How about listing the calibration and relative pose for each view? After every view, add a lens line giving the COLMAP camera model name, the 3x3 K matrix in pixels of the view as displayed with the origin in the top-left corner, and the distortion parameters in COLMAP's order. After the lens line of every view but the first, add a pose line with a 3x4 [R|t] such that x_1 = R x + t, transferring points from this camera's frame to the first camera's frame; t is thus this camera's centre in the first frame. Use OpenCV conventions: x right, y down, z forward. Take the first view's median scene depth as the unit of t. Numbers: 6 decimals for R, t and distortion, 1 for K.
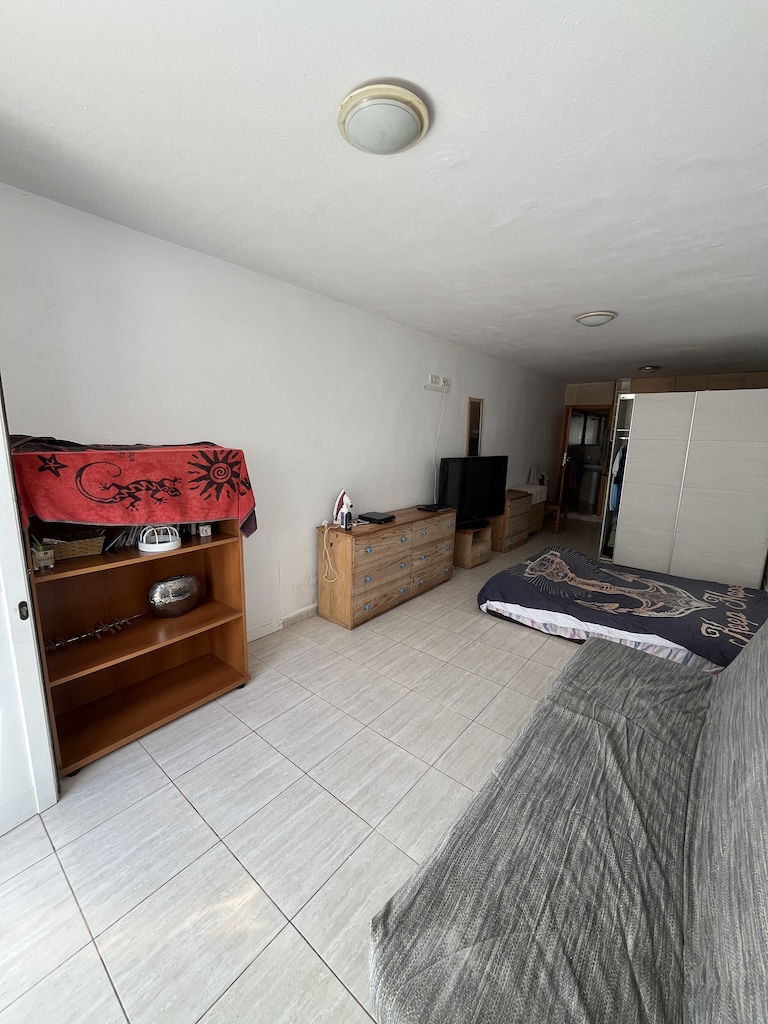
lens RADIAL K [[411.7, 0, 385.6], [0, 411.7, 513.1], [0, 0, 1]] dist [-0.001141, 0.000248]
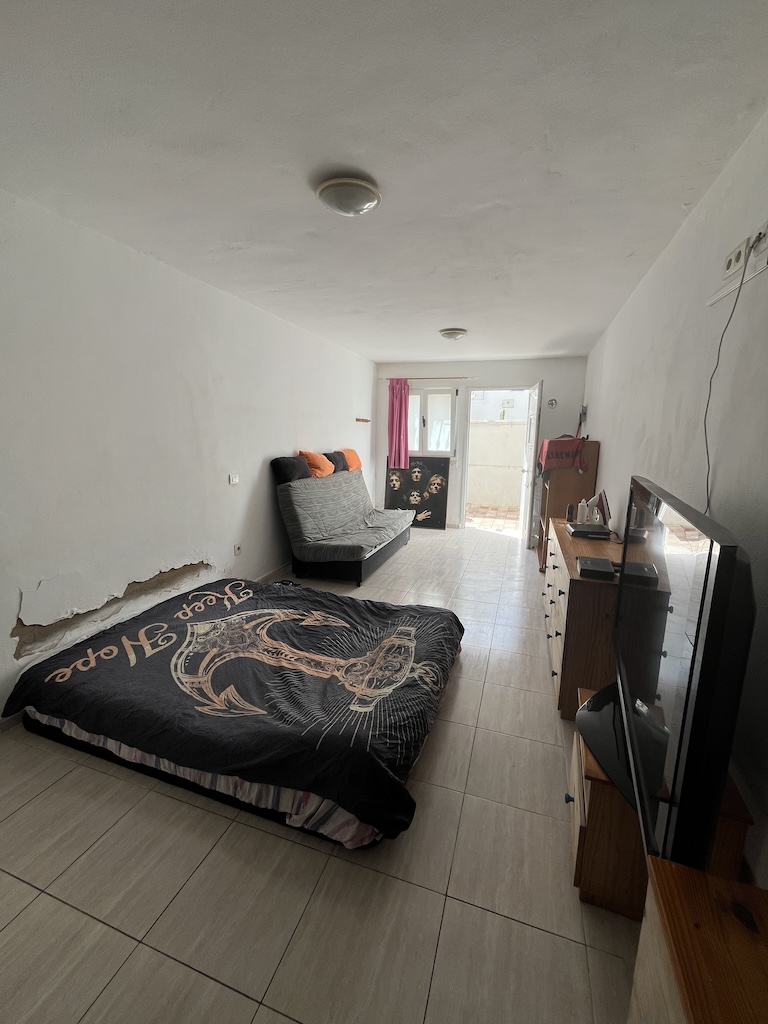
lens RADIAL K [[411.7, 0, 384.3], [0, 411.7, 509.4], [0, 0, 1]] dist [-0.001141, 0.000248]
pose [[-0.935000, 0.025849, -0.353704, 0.731606], [-0.102909, 0.934654, 0.340340, -0.302370], [0.339388, 0.354617, -0.871242, 1.782968]]
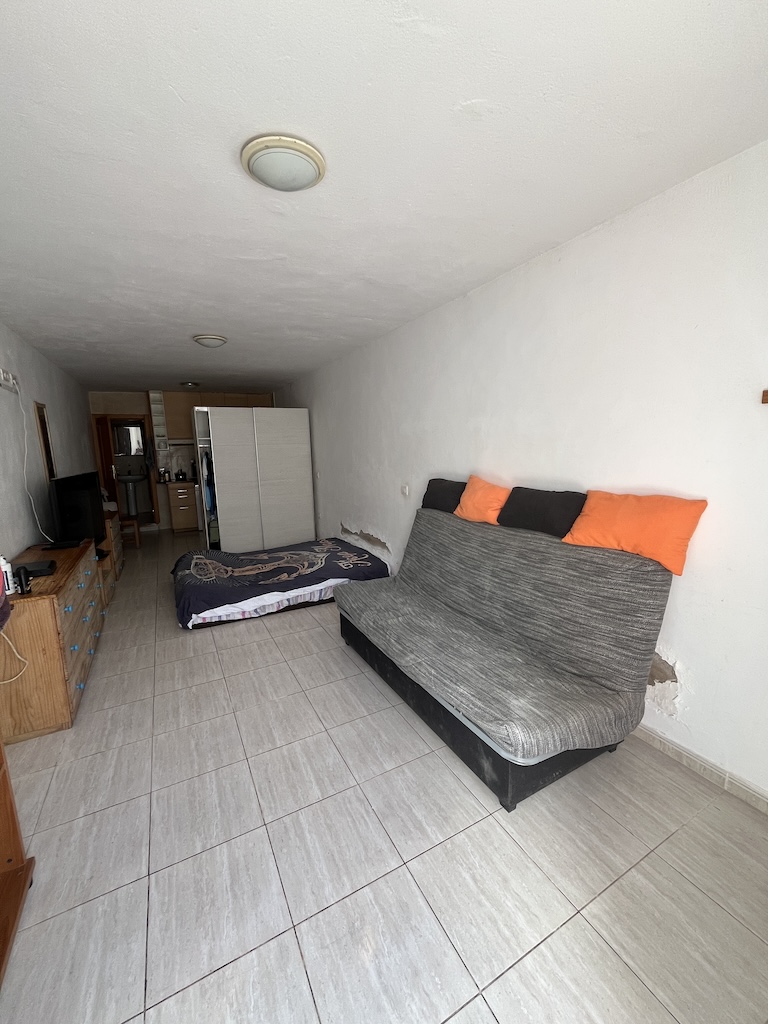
lens RADIAL K [[411.7, 0, 386.5], [0, 411.7, 511.8], [0, 0, 1]] dist [-0.001141, 0.000248]
pose [[0.386686, -0.182779, 0.903917, -0.454250], [0.206172, 0.972488, 0.108446, -0.039934], [-0.898870, 0.144428, 0.413731, 0.175263]]
